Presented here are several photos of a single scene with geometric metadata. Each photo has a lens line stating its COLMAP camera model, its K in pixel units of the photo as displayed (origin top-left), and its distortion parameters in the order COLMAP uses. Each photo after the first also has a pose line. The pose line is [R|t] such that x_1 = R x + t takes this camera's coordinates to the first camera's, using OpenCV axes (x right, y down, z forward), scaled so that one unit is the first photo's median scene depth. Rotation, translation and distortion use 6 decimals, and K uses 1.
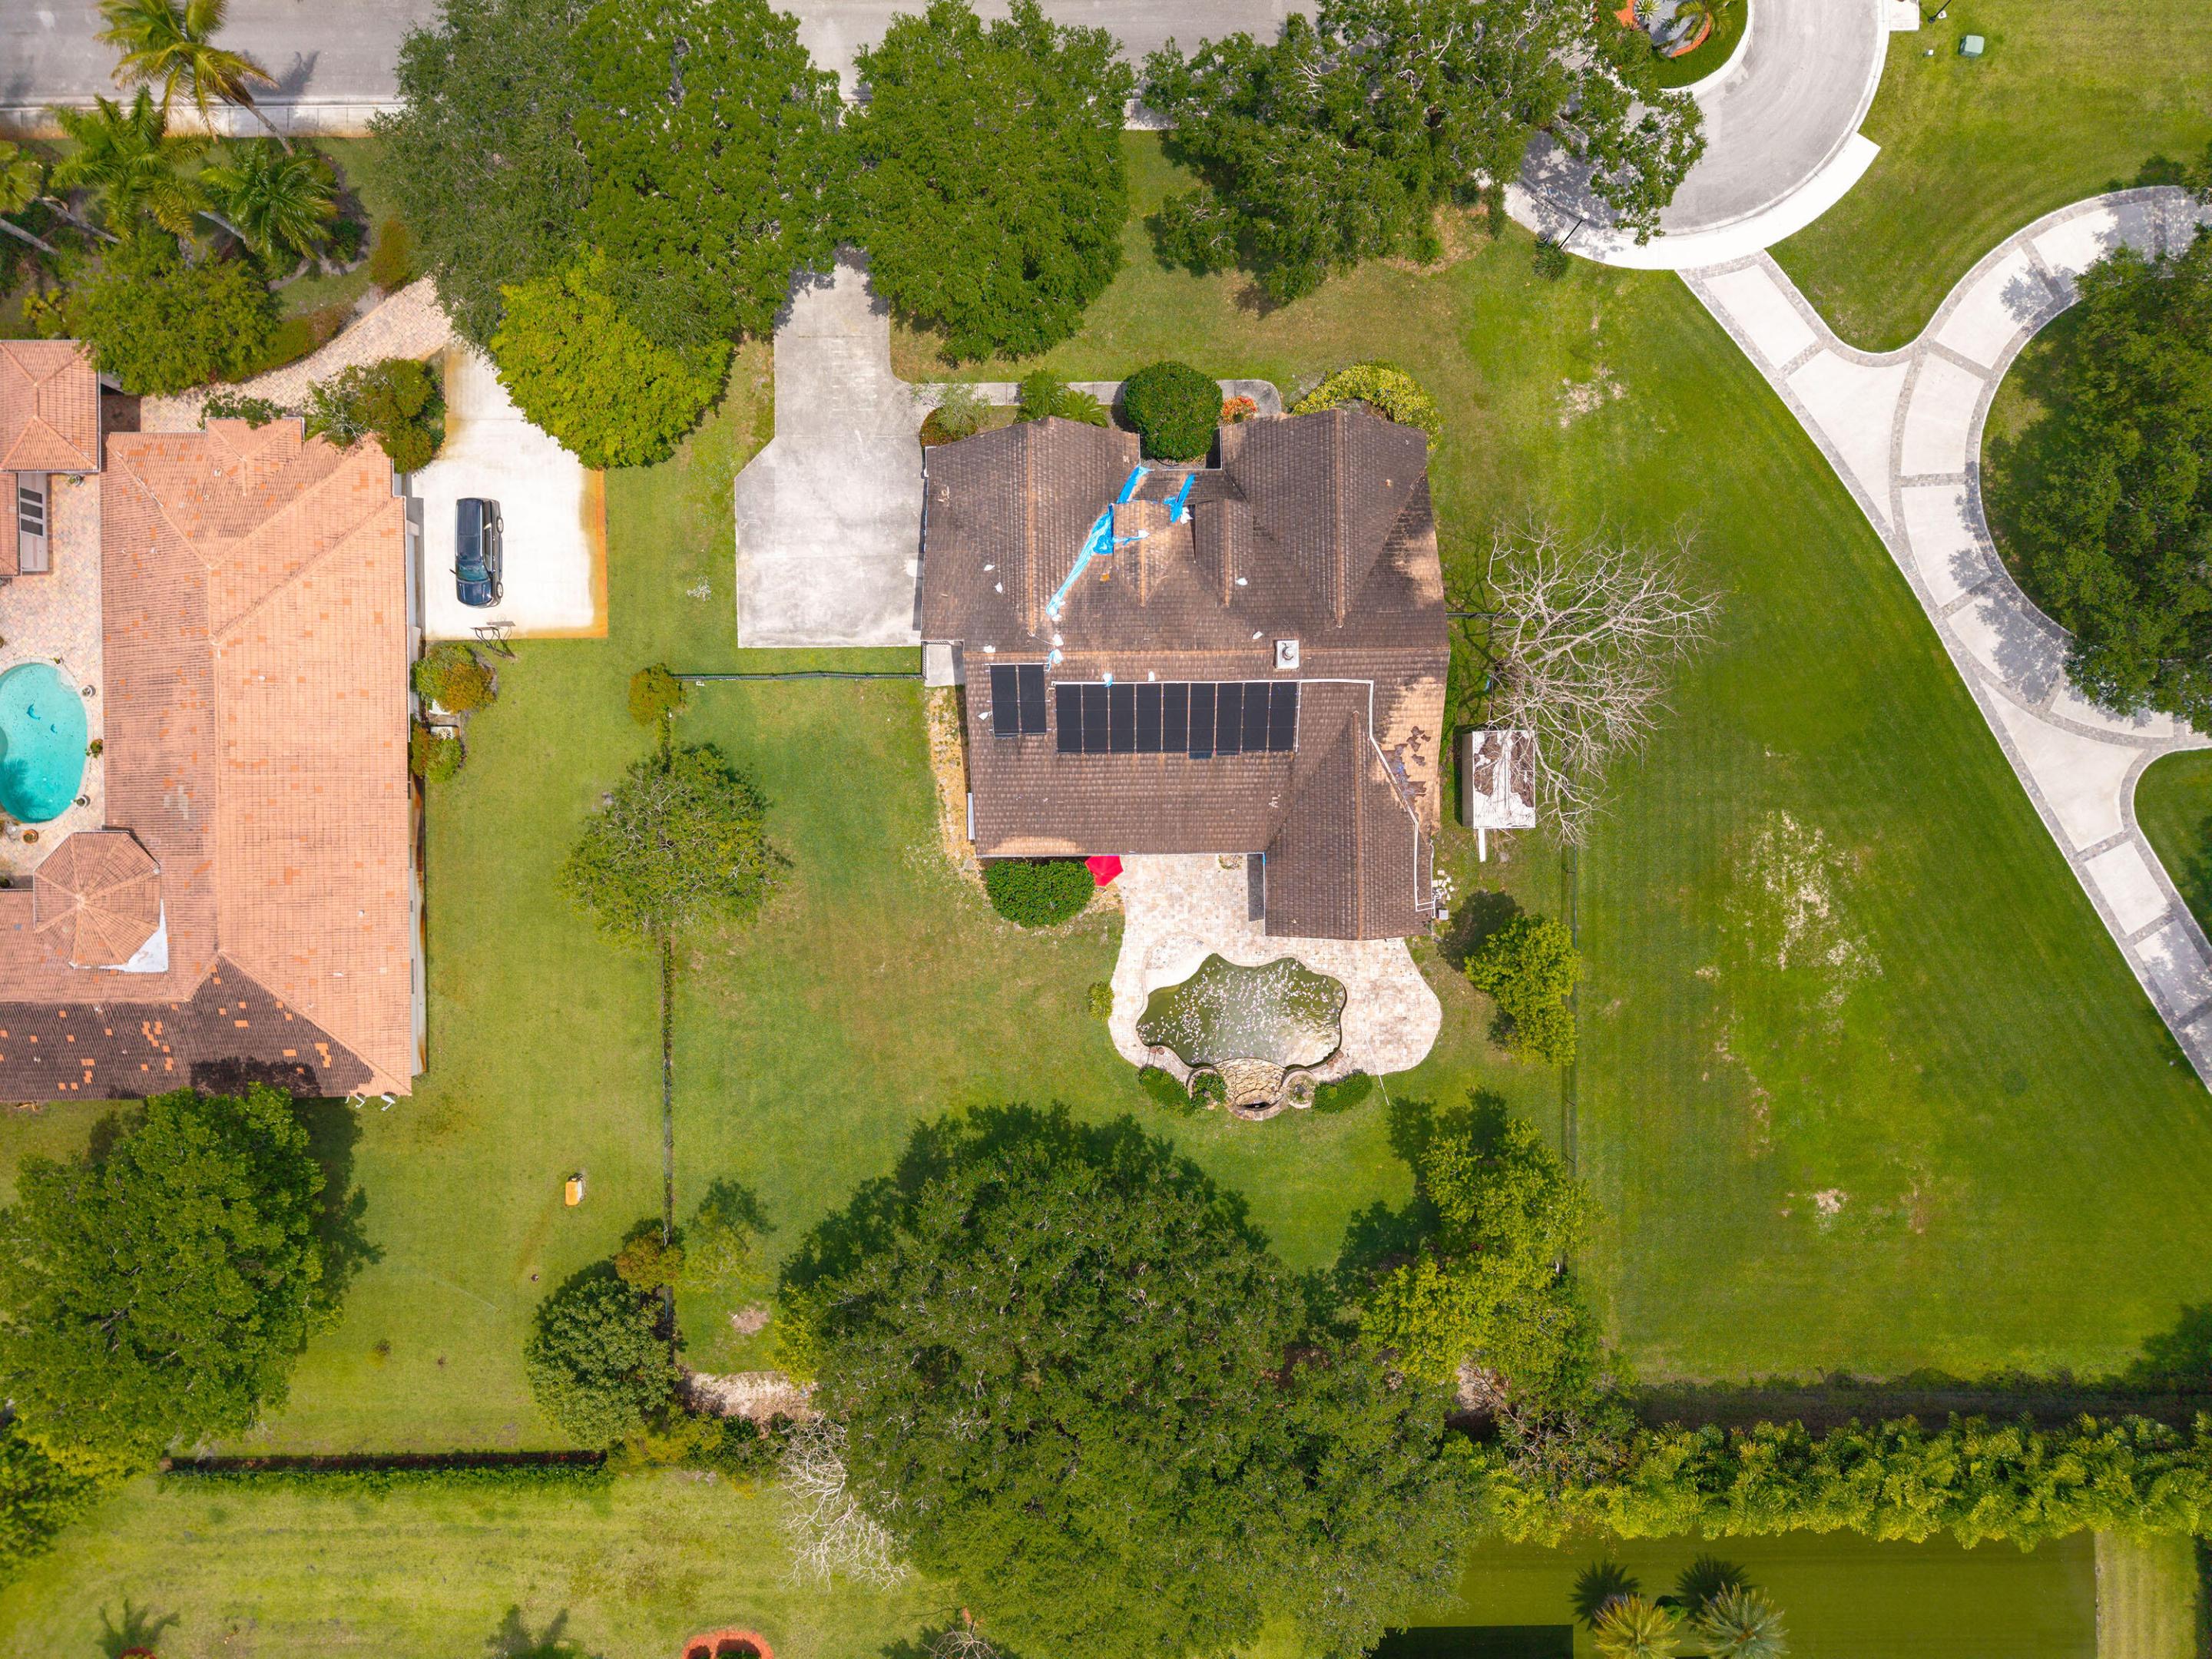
lens RADIAL K [[1483.5, 0, 1125.9], [0, 1483.5, 833.6], [0, 0, 1]] dist [0.039840, -0.041123]
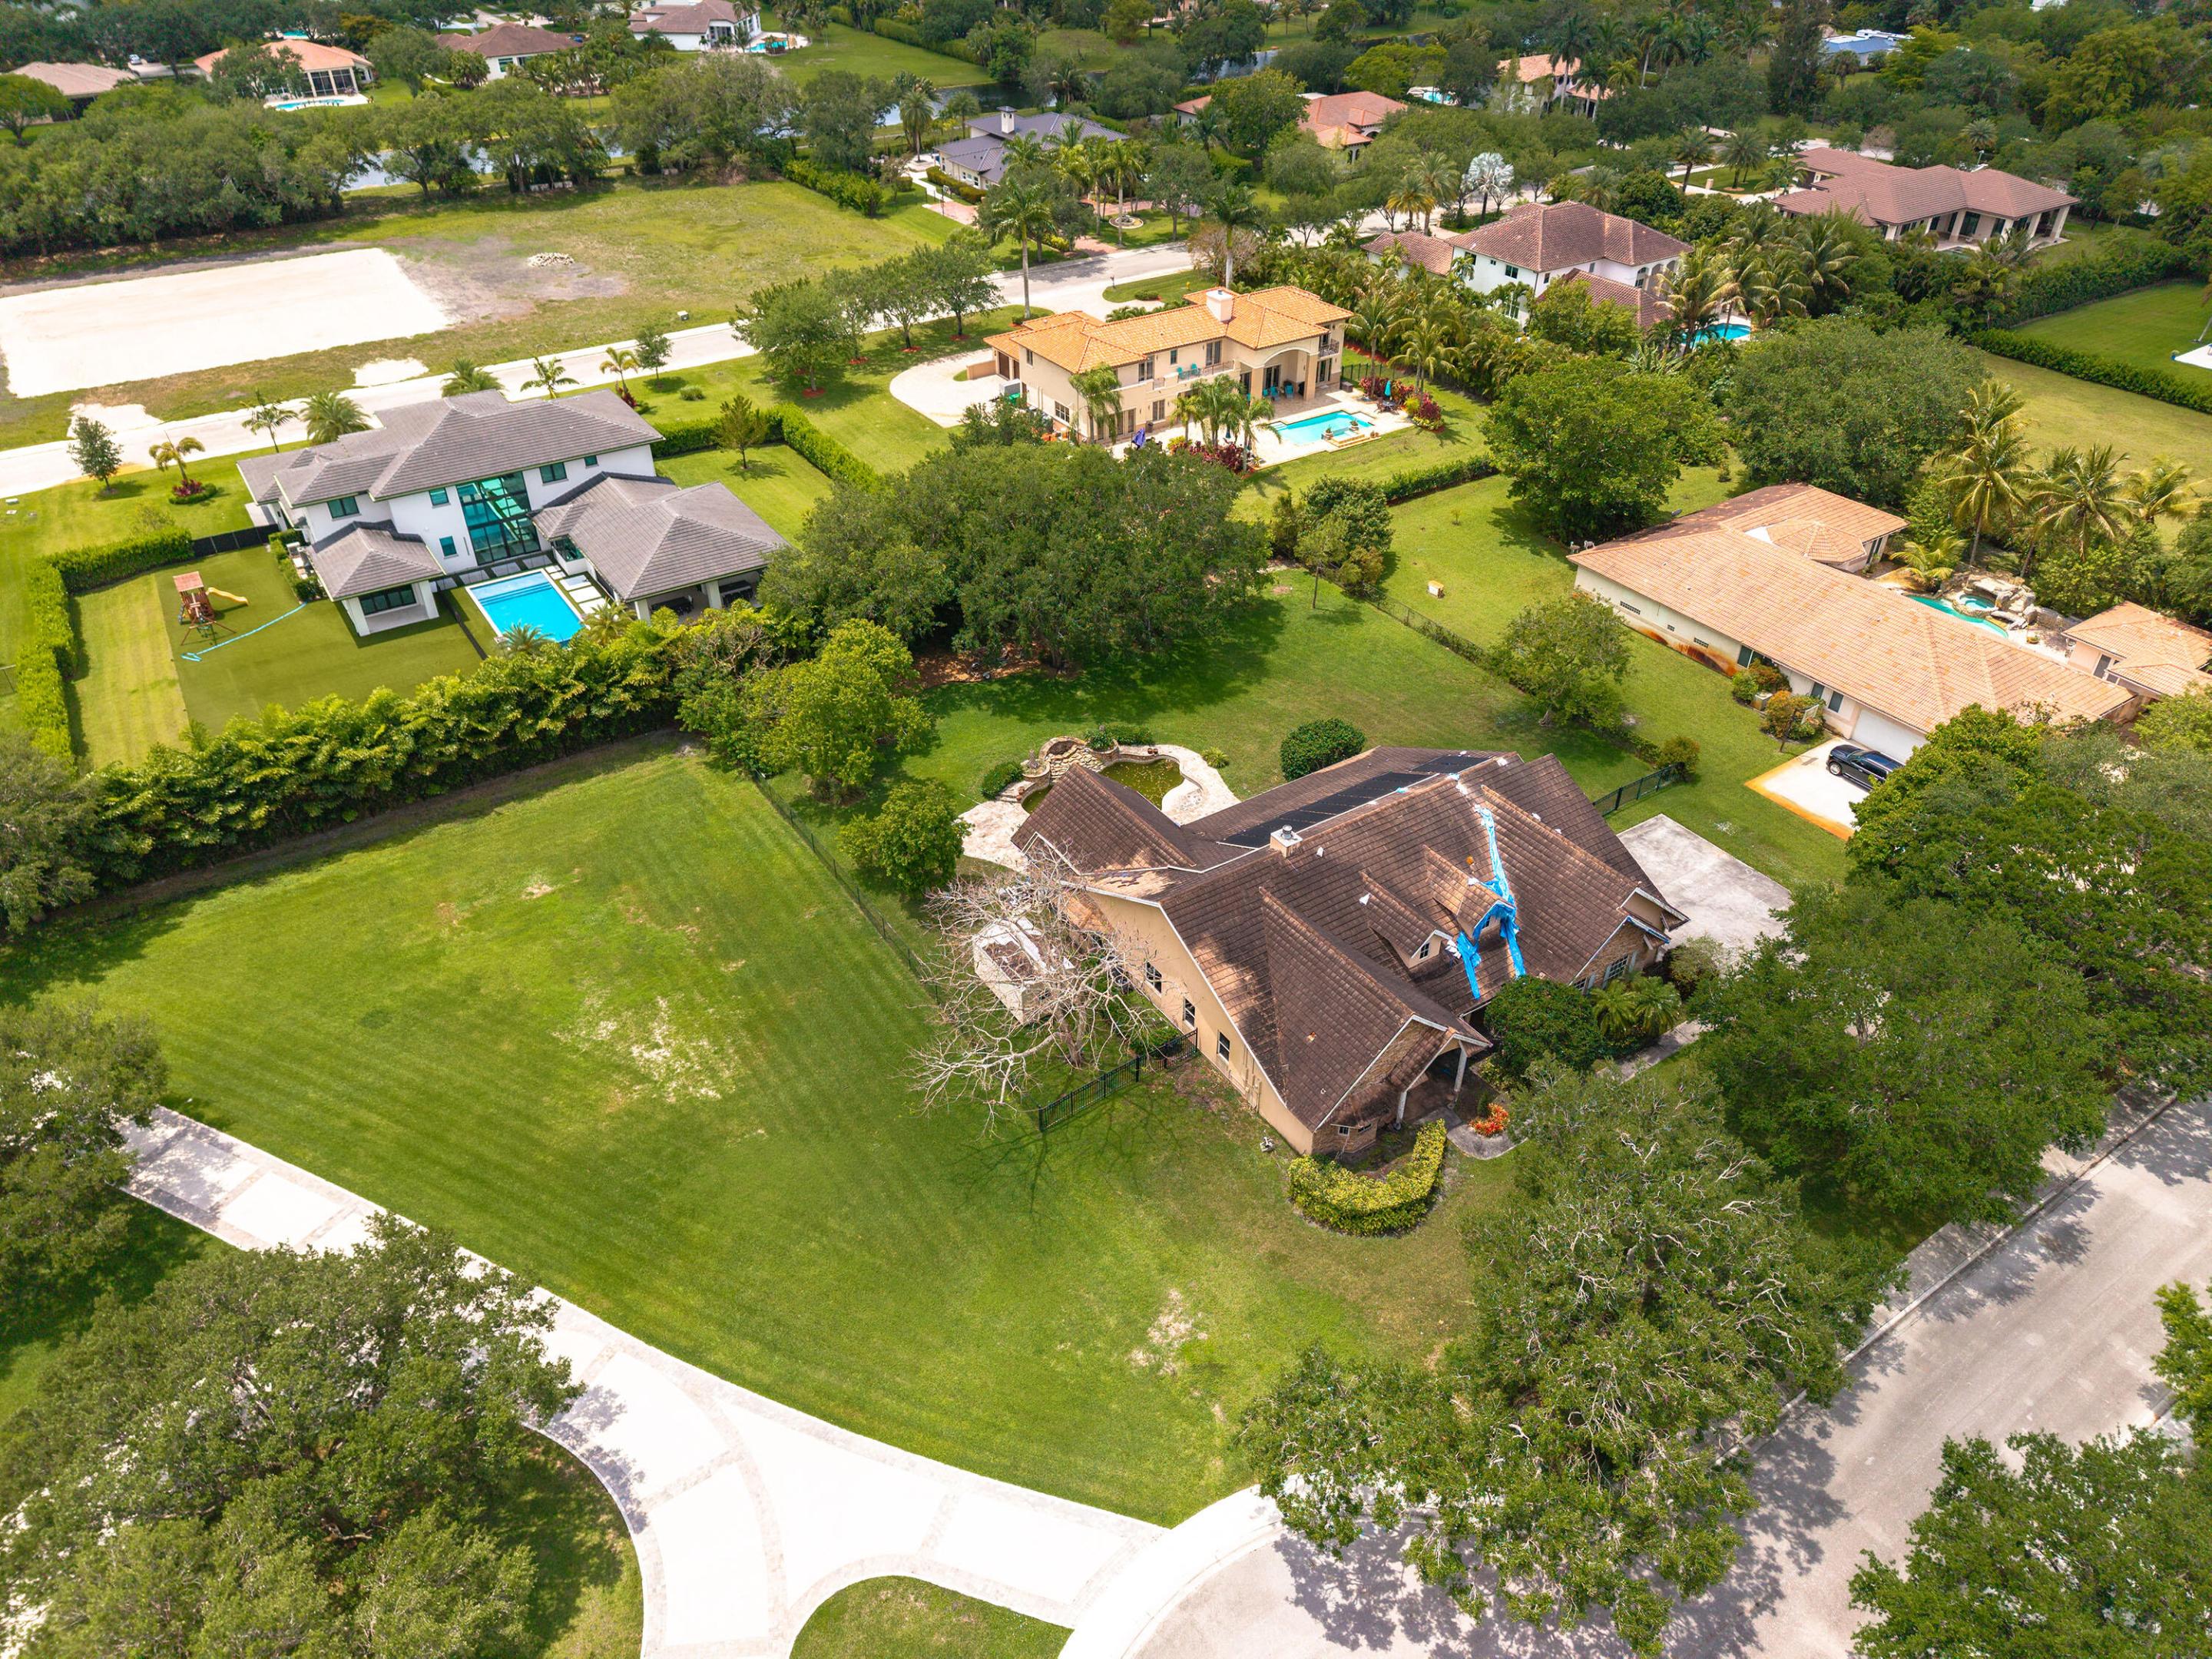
lens RADIAL K [[1479.4, 0, 1125.1], [0, 1479.4, 831.4], [0, 0, 1]] dist [0.007257, -0.000703]
pose [[-0.835633, 0.311149, -0.452663, 0.593520], [-0.548960, -0.501535, 0.668660, -0.660962], [-0.018973, 0.807248, 0.589907, 0.355093]]
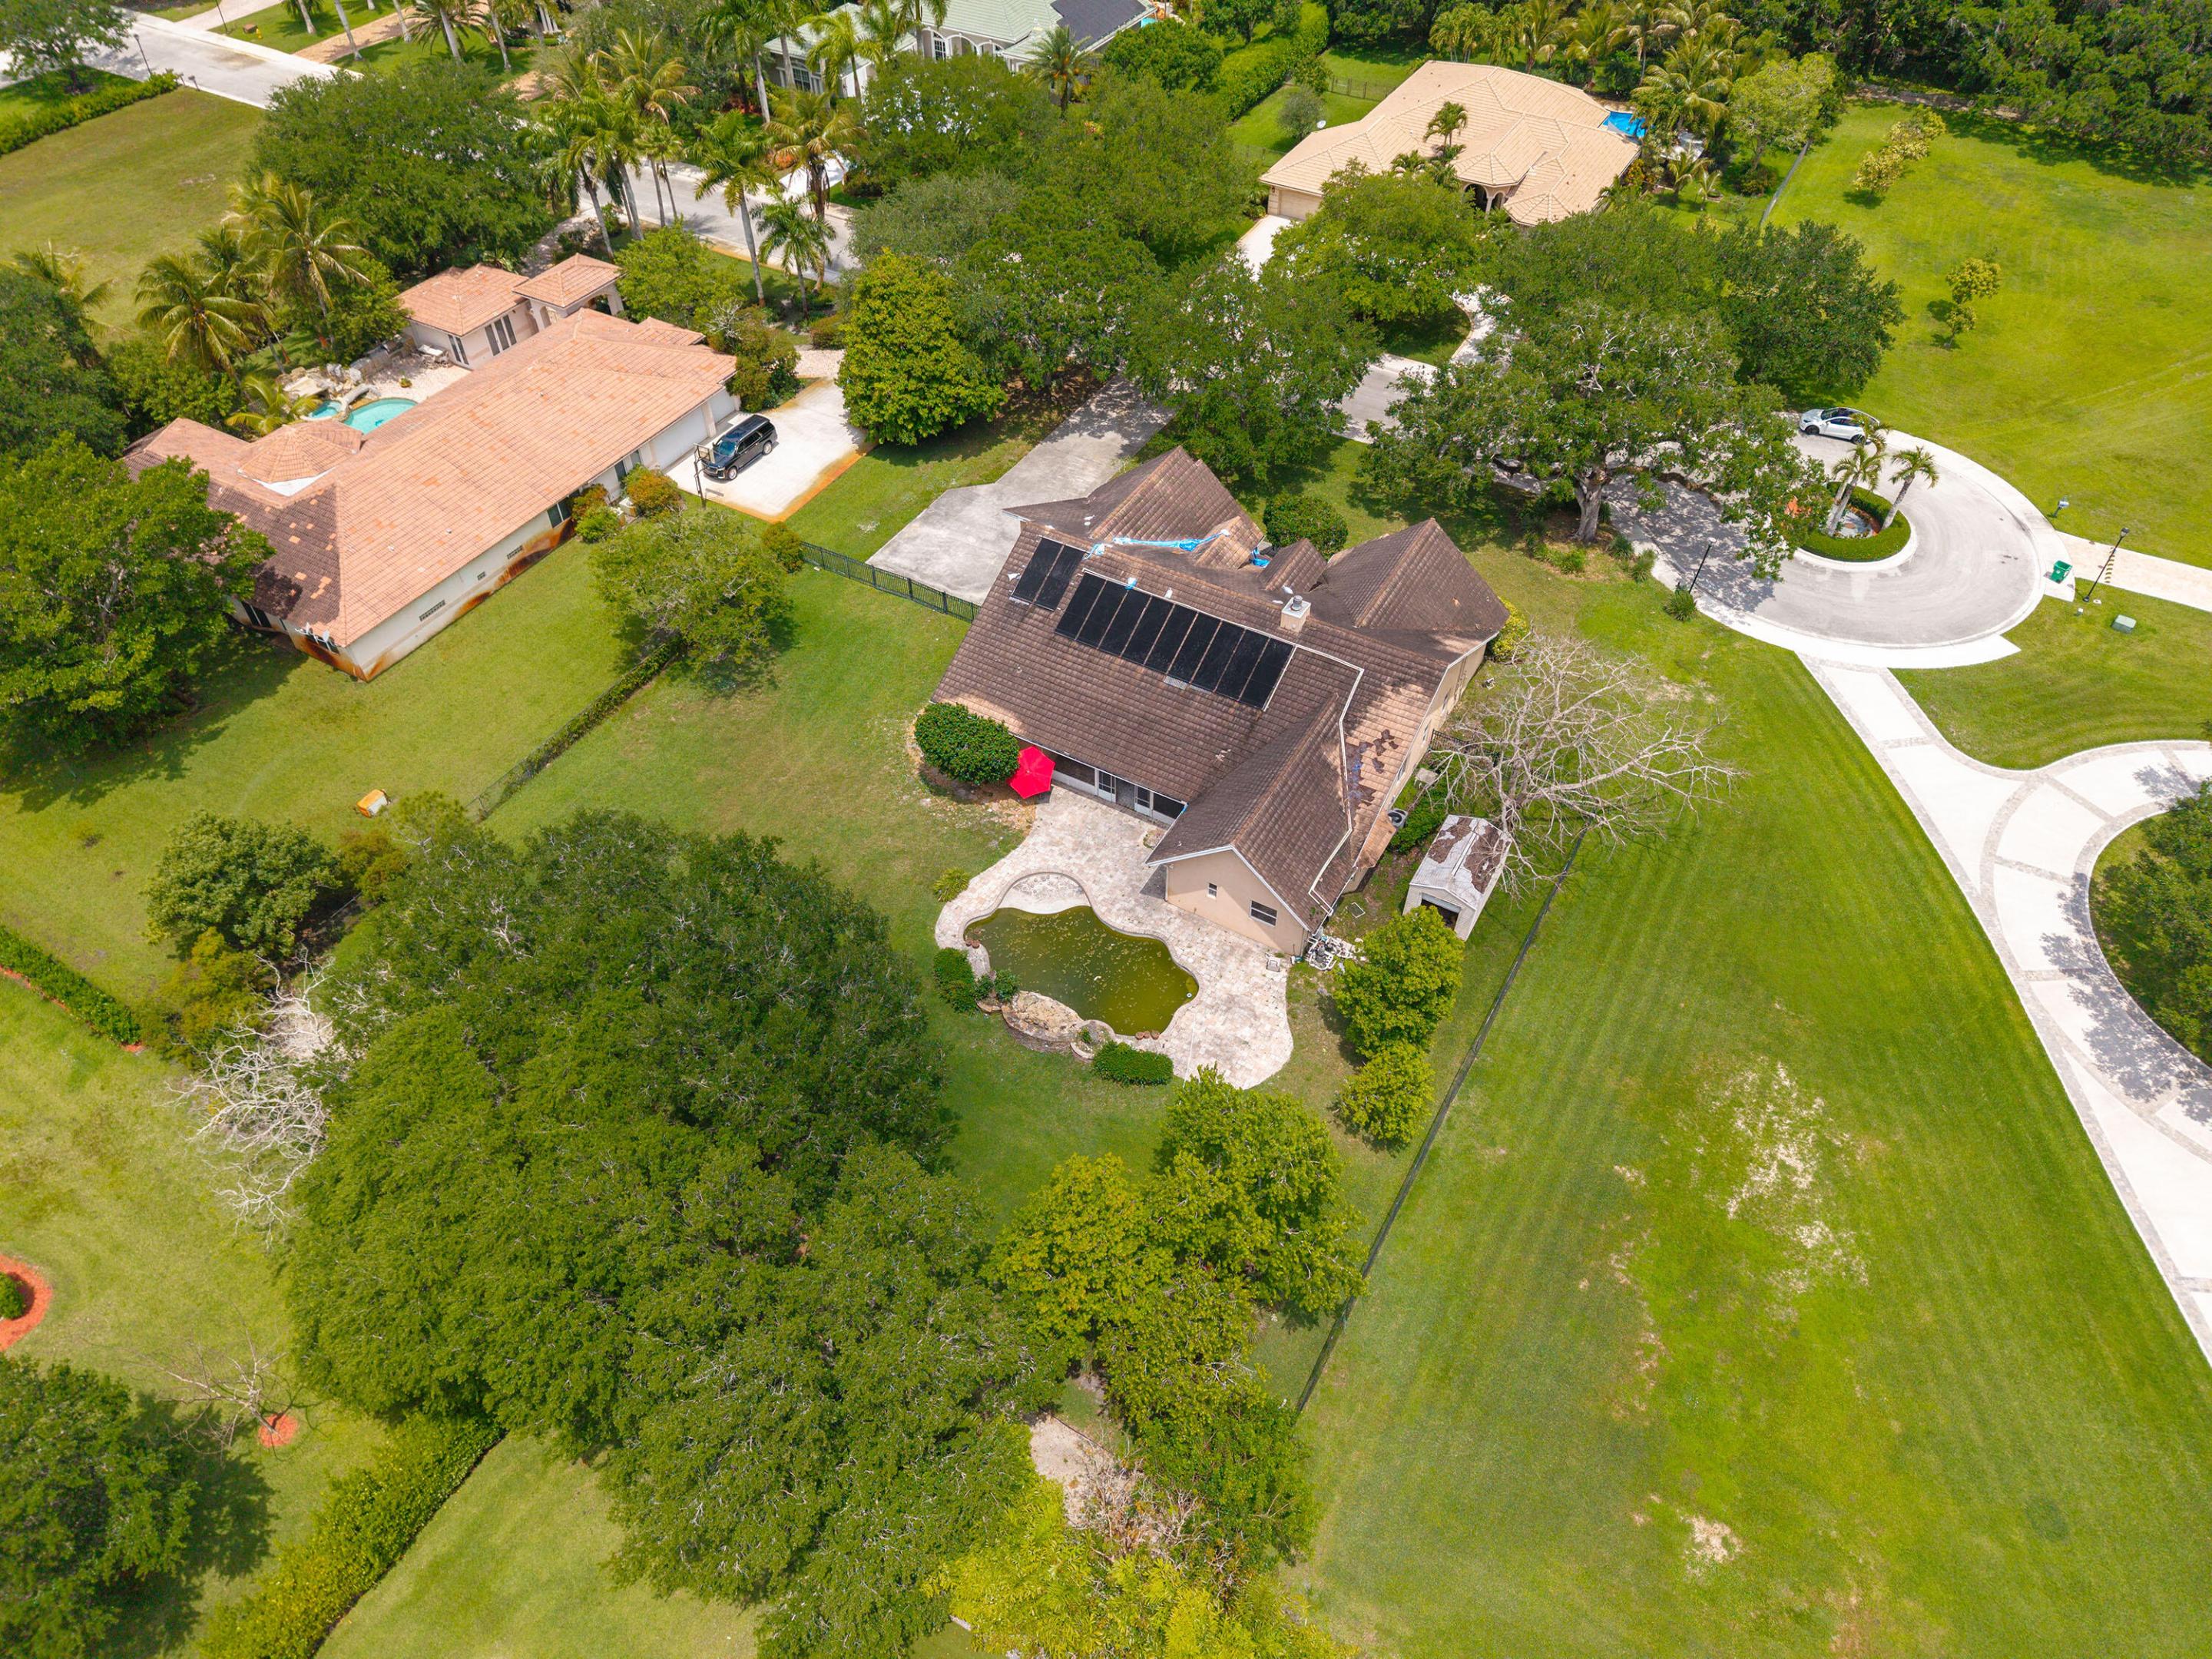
lens RADIAL K [[1483.5, 0, 1125.9], [0, 1483.5, 833.6], [0, 0, 1]] dist [0.039840, -0.041123]
pose [[0.866337, 0.359148, -0.347092, 0.373345], [-0.499460, 0.622193, -0.602840, 0.579551], [-0.000550, 0.695621, 0.718409, 0.335184]]
